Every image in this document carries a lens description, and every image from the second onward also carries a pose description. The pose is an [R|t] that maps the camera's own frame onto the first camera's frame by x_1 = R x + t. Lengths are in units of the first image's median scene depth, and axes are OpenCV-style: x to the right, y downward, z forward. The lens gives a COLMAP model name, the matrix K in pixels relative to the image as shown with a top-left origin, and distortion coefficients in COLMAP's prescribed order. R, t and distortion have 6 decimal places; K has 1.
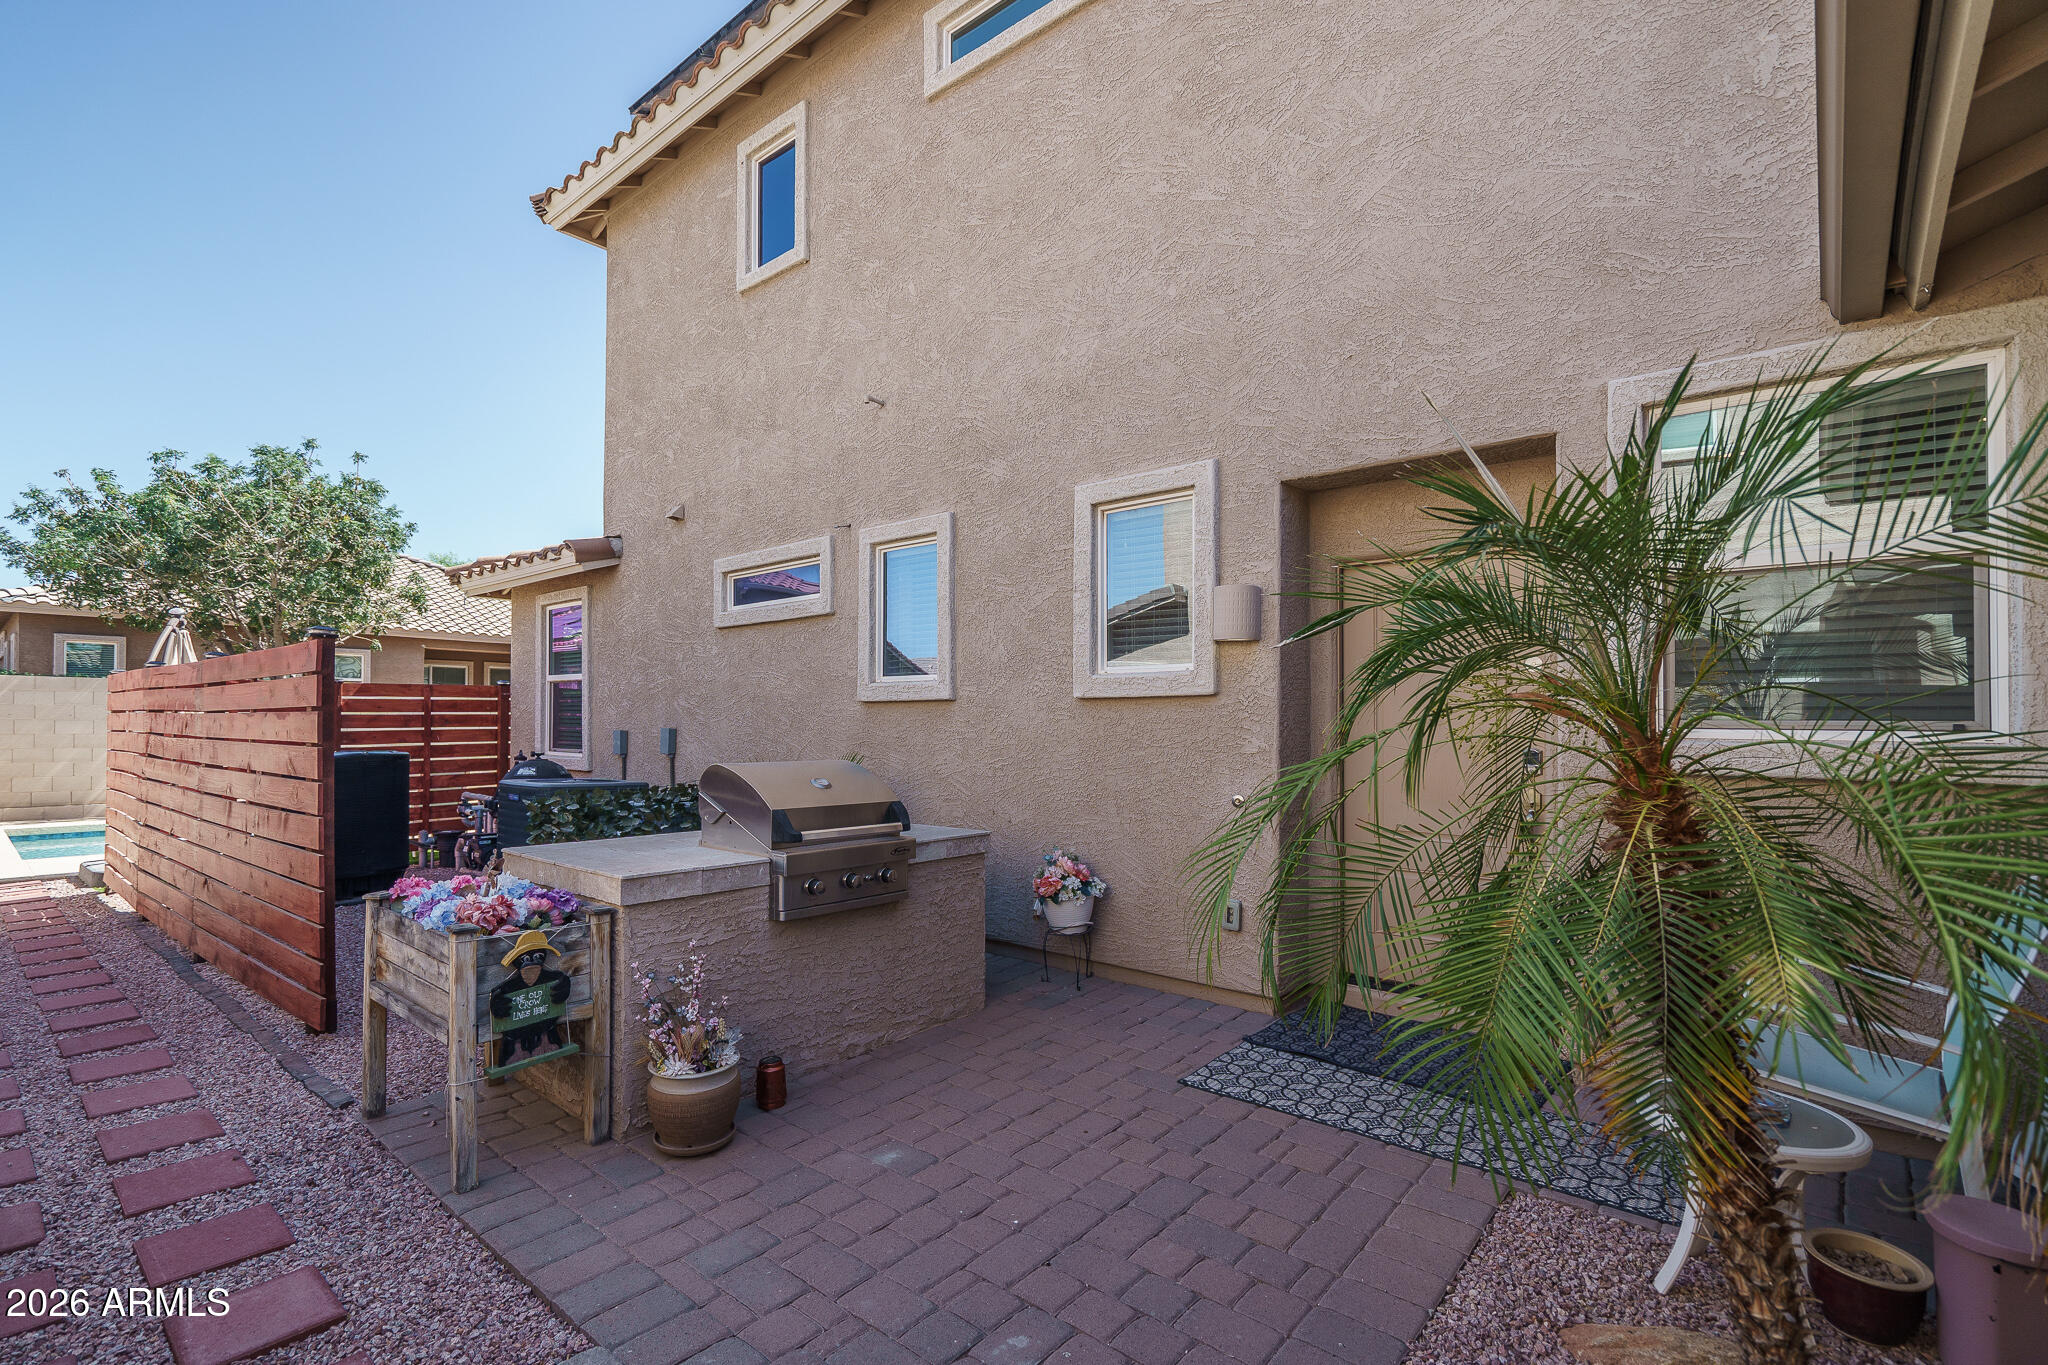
lens RADIAL K [[961.4, 0, 1021.2], [0, 961.4, 698.7], [0, 0, 1]] dist [-0.010500, 0.002357]
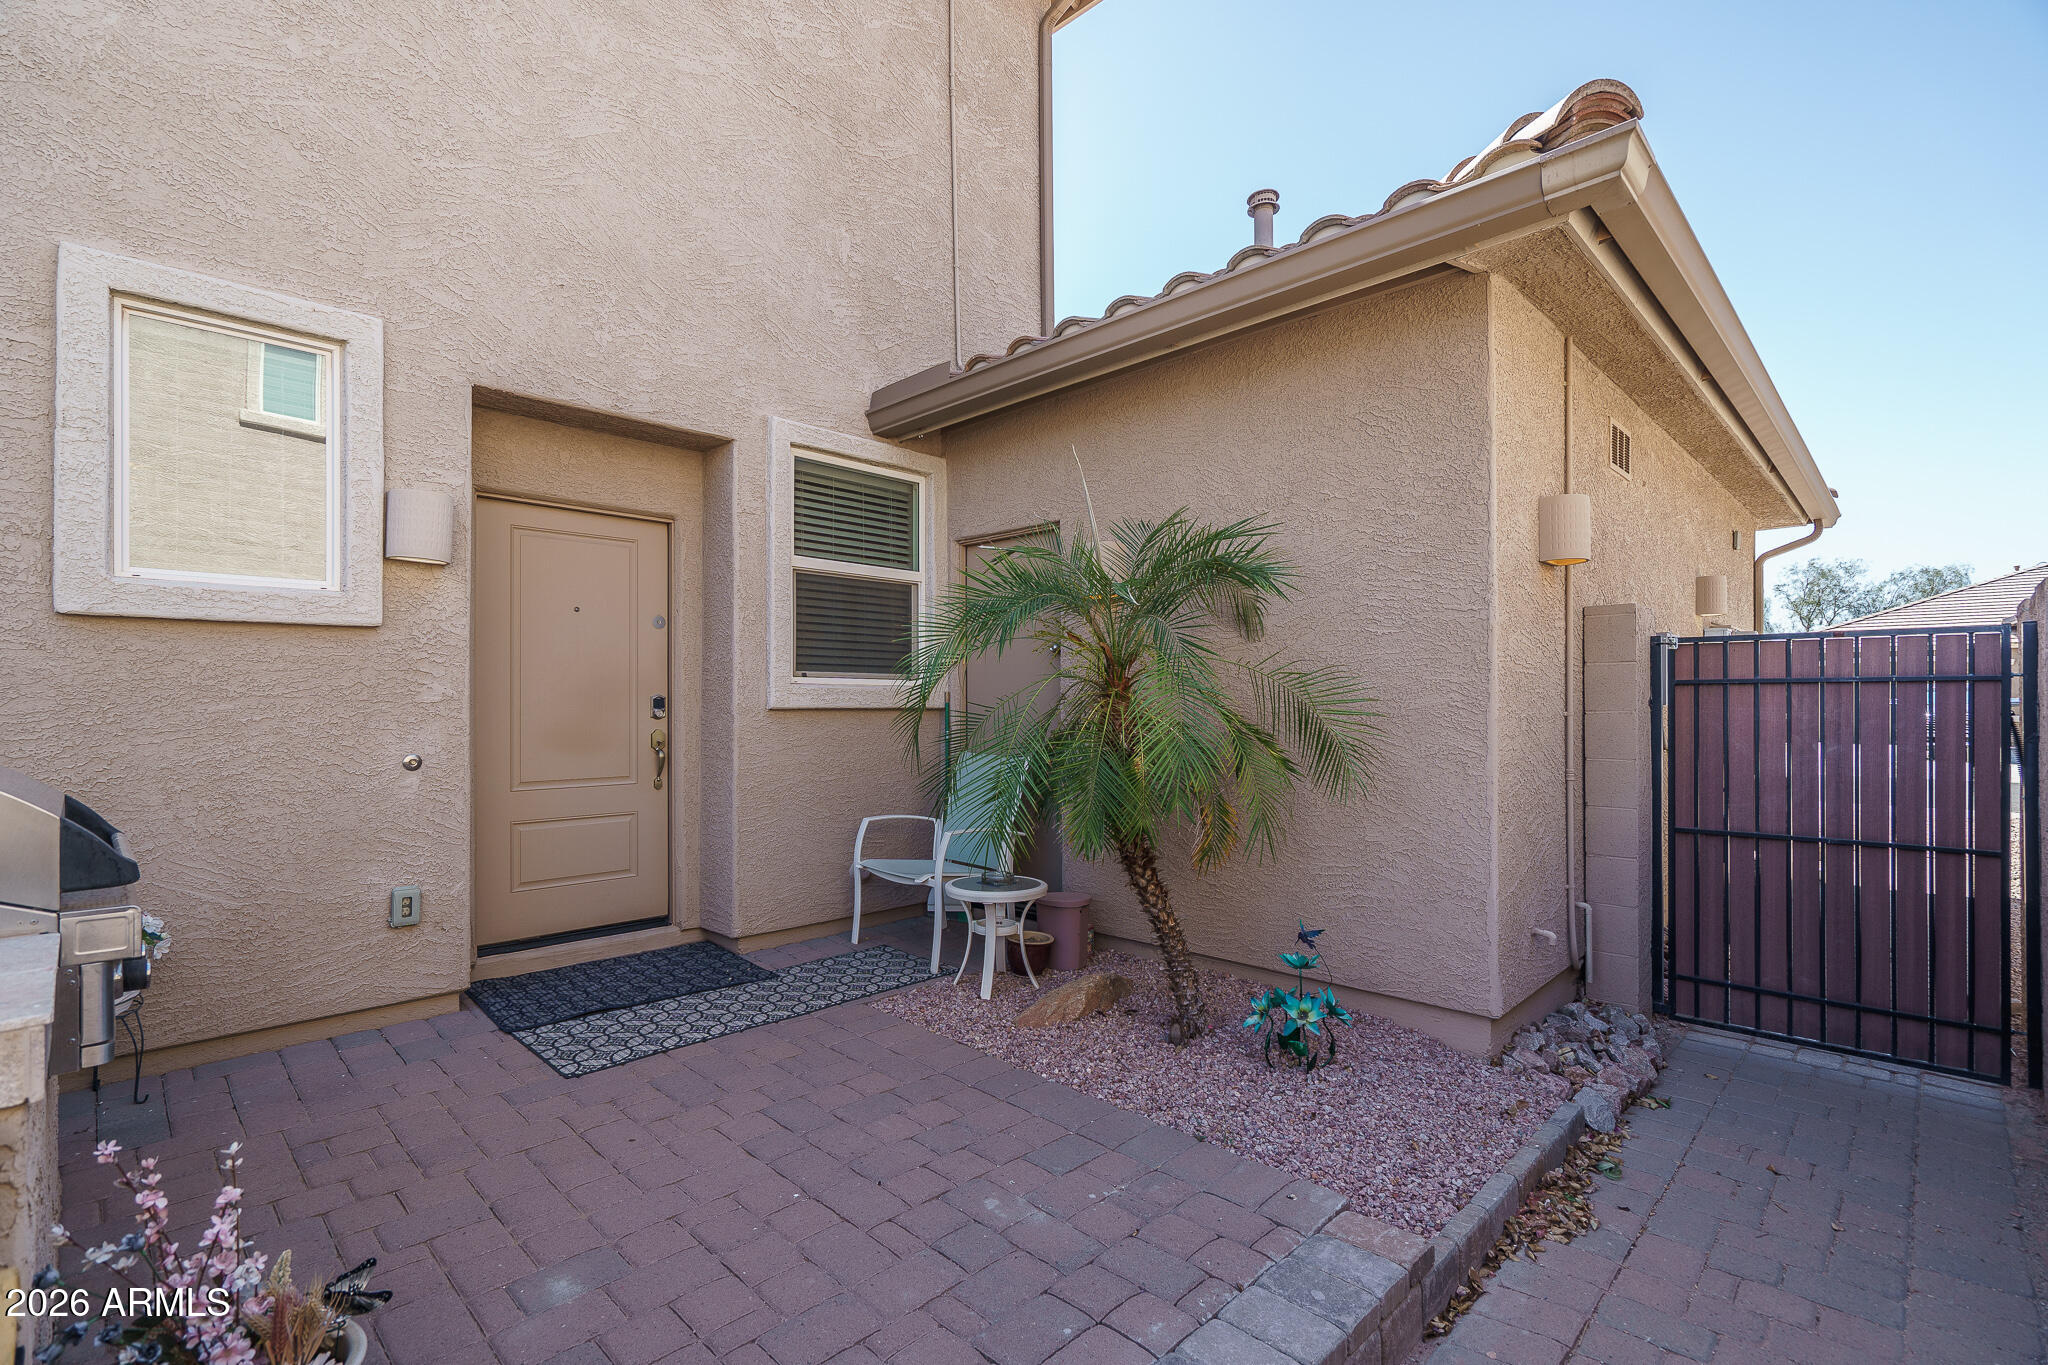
lens RADIAL K [[961.4, 0, 1023.1], [0, 961.4, 693.7], [0, 0, 1]] dist [-0.010500, 0.002357]
pose [[0.036365, 0.011143, 0.999276, -0.656066], [-0.018429, 0.999775, -0.010478, 0.057895], [-0.999169, -0.018035, 0.036562, 0.553844]]
